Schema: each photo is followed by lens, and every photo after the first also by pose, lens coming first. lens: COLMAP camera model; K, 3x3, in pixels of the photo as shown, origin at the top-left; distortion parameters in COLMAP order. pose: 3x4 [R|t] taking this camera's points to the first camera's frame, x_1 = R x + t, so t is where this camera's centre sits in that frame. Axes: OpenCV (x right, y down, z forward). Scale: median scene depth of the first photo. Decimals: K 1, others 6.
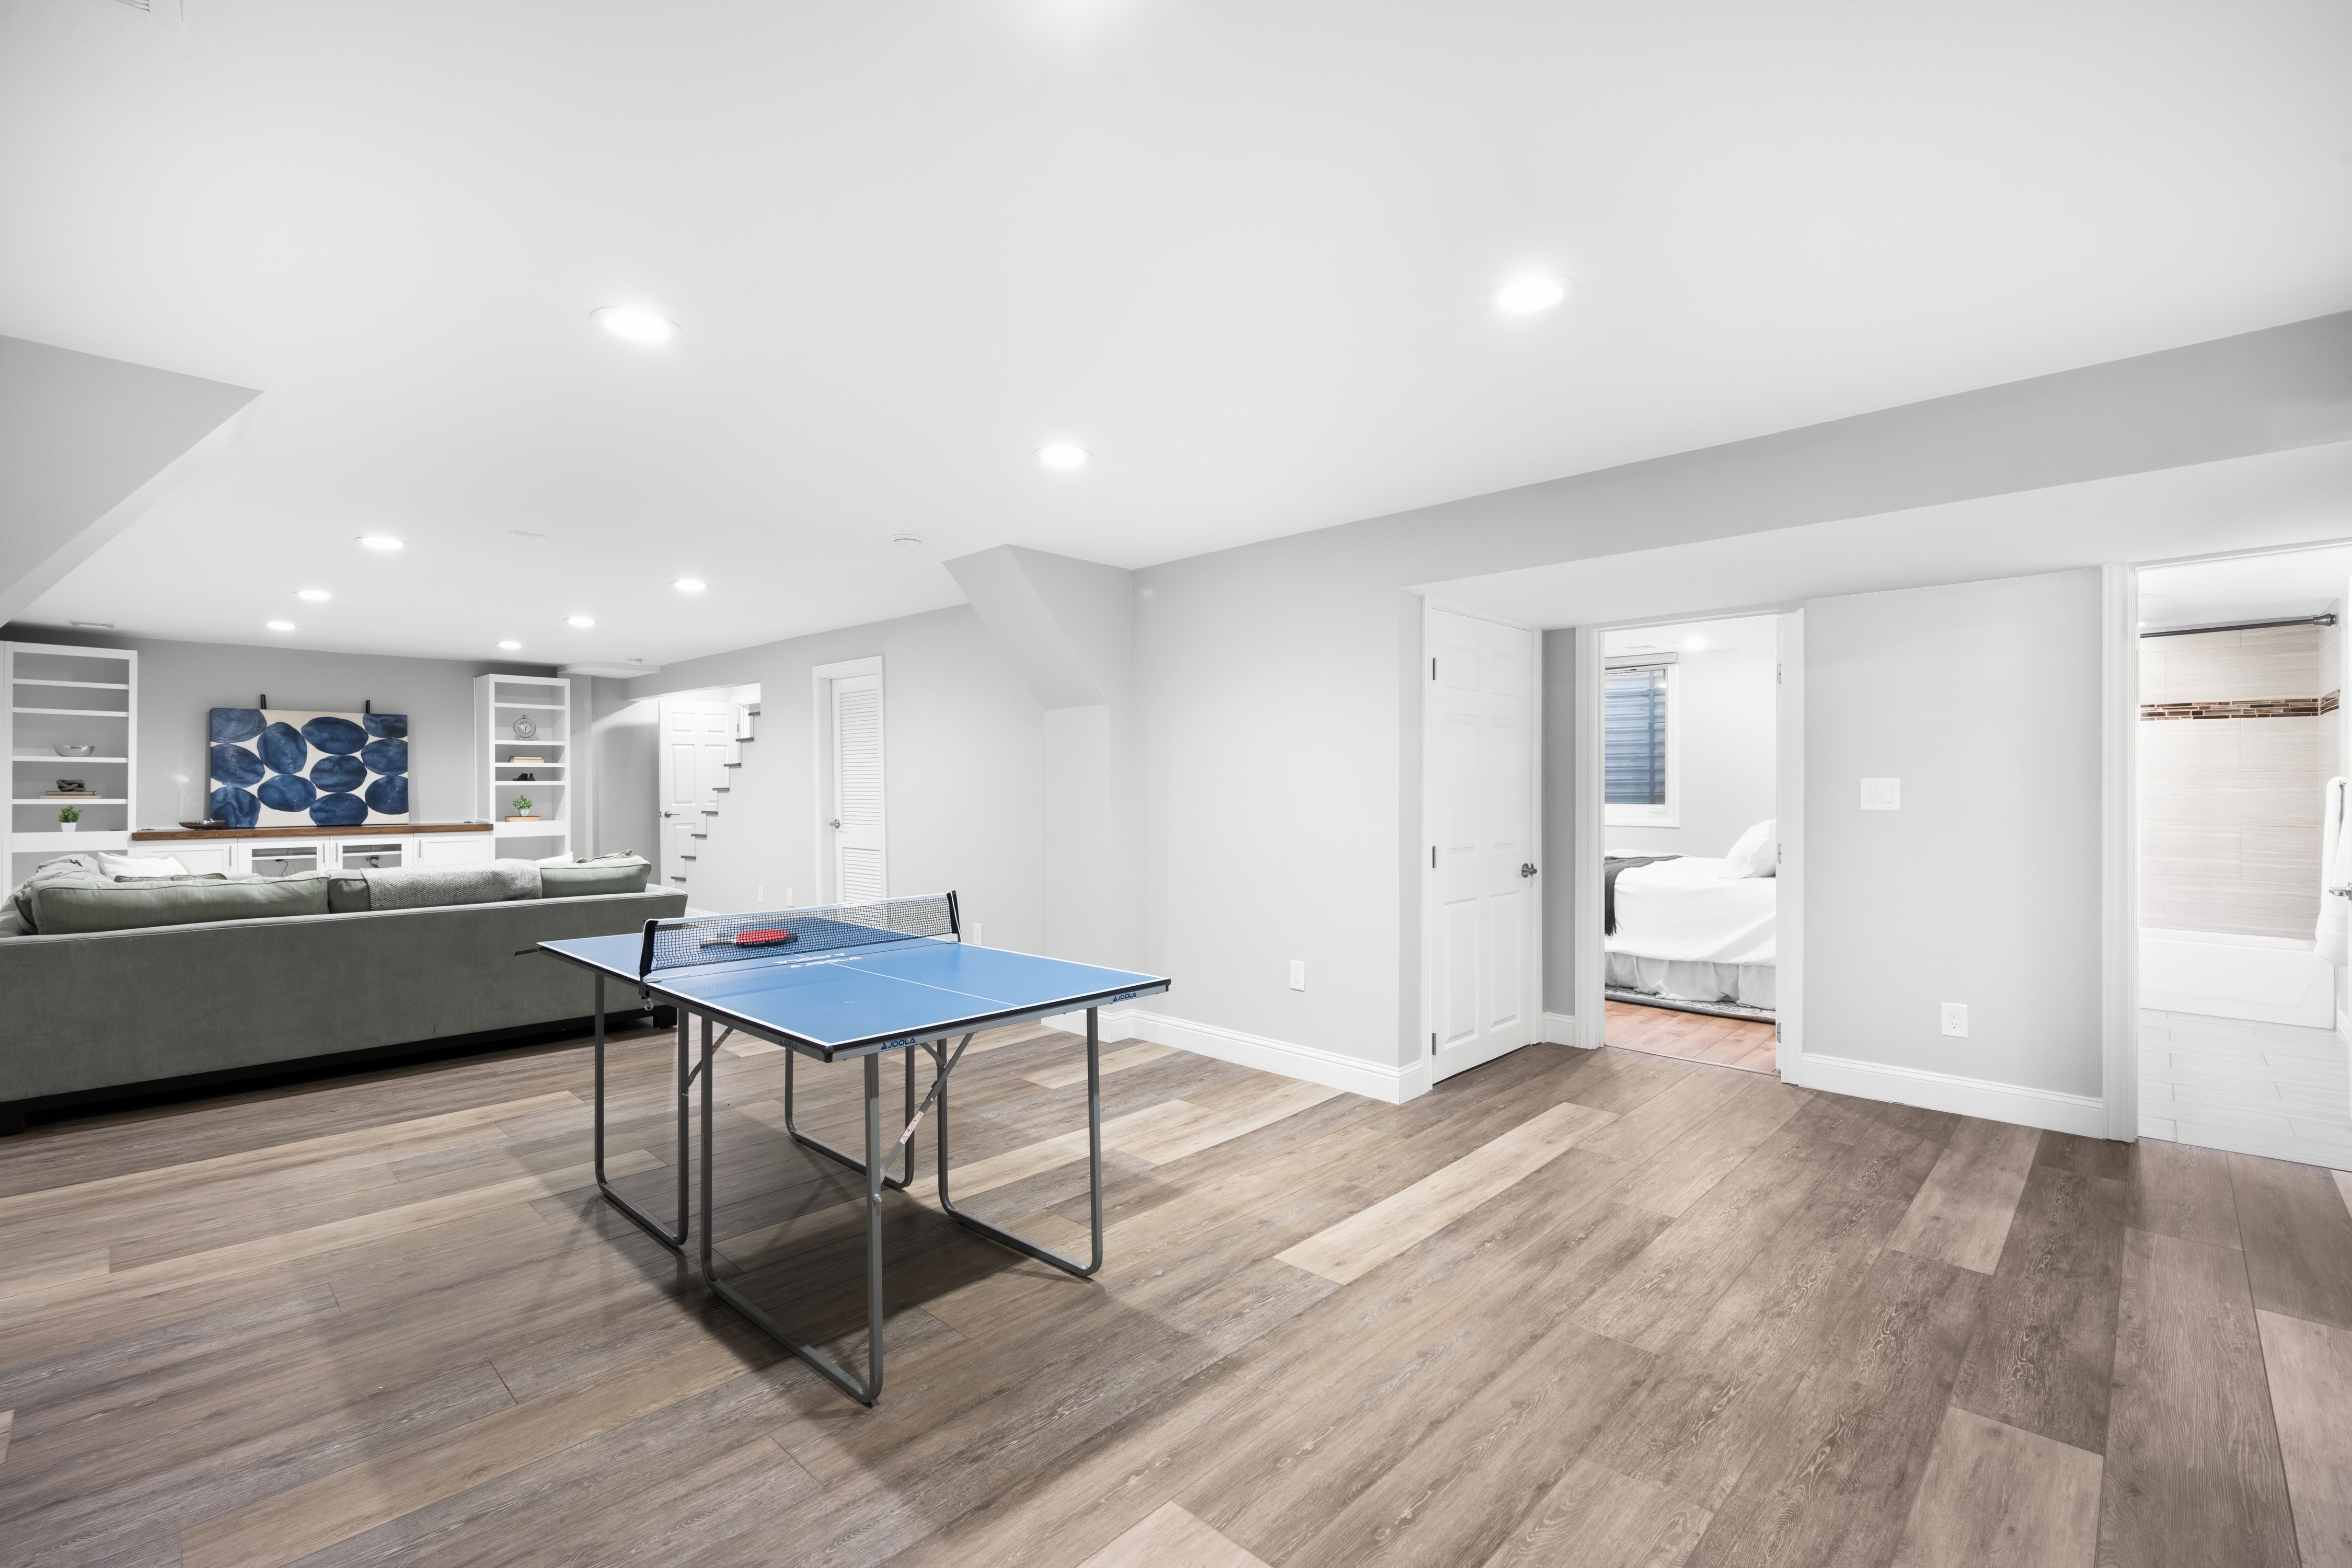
lens RADIAL K [[1038.2, 0, 1171.7], [0, 1038.2, 786.9], [0, 0, 1]] dist [-0.003966, -0.000189]
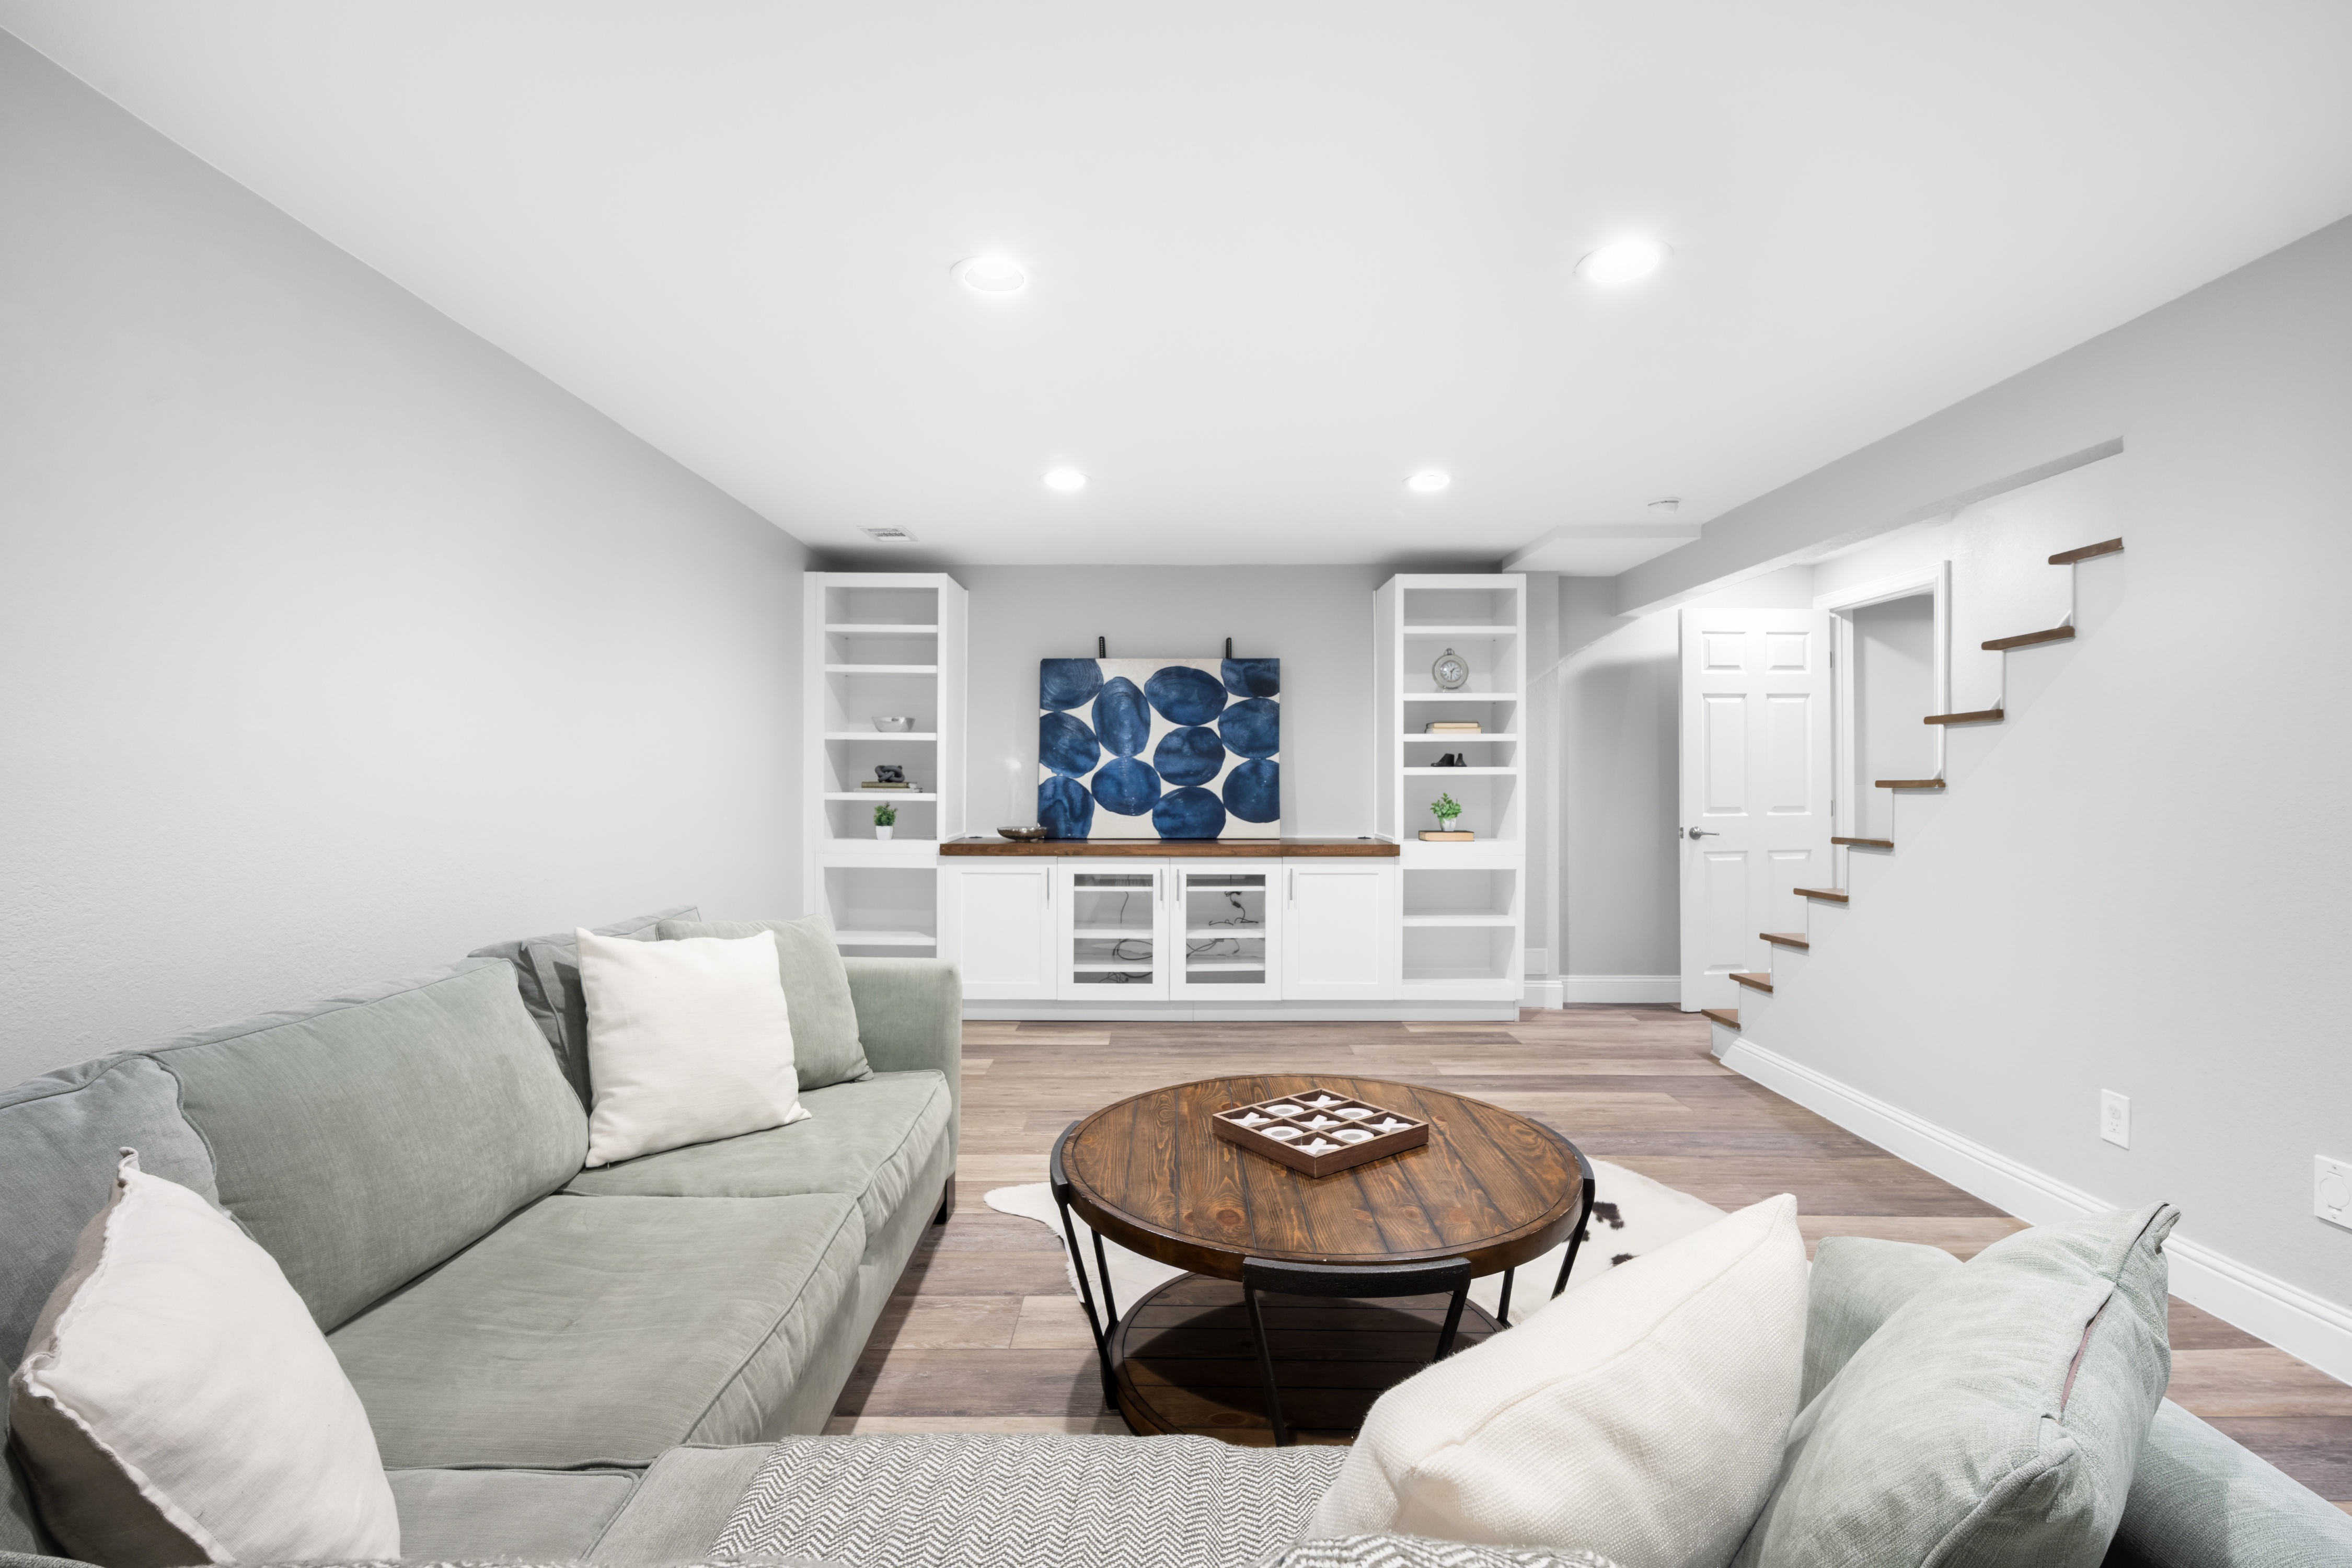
lens RADIAL K [[1098.0, 0, 1173.3], [0, 1098.0, 782.3], [0, 0, 1]] dist [-0.000039, 0.000608]
pose [[0.704816, 0.002871, -0.709384, -0.336967], [-0.003703, 0.999993, 0.000367, 0.002920], [0.709381, 0.002368, 0.704822, 0.520333]]
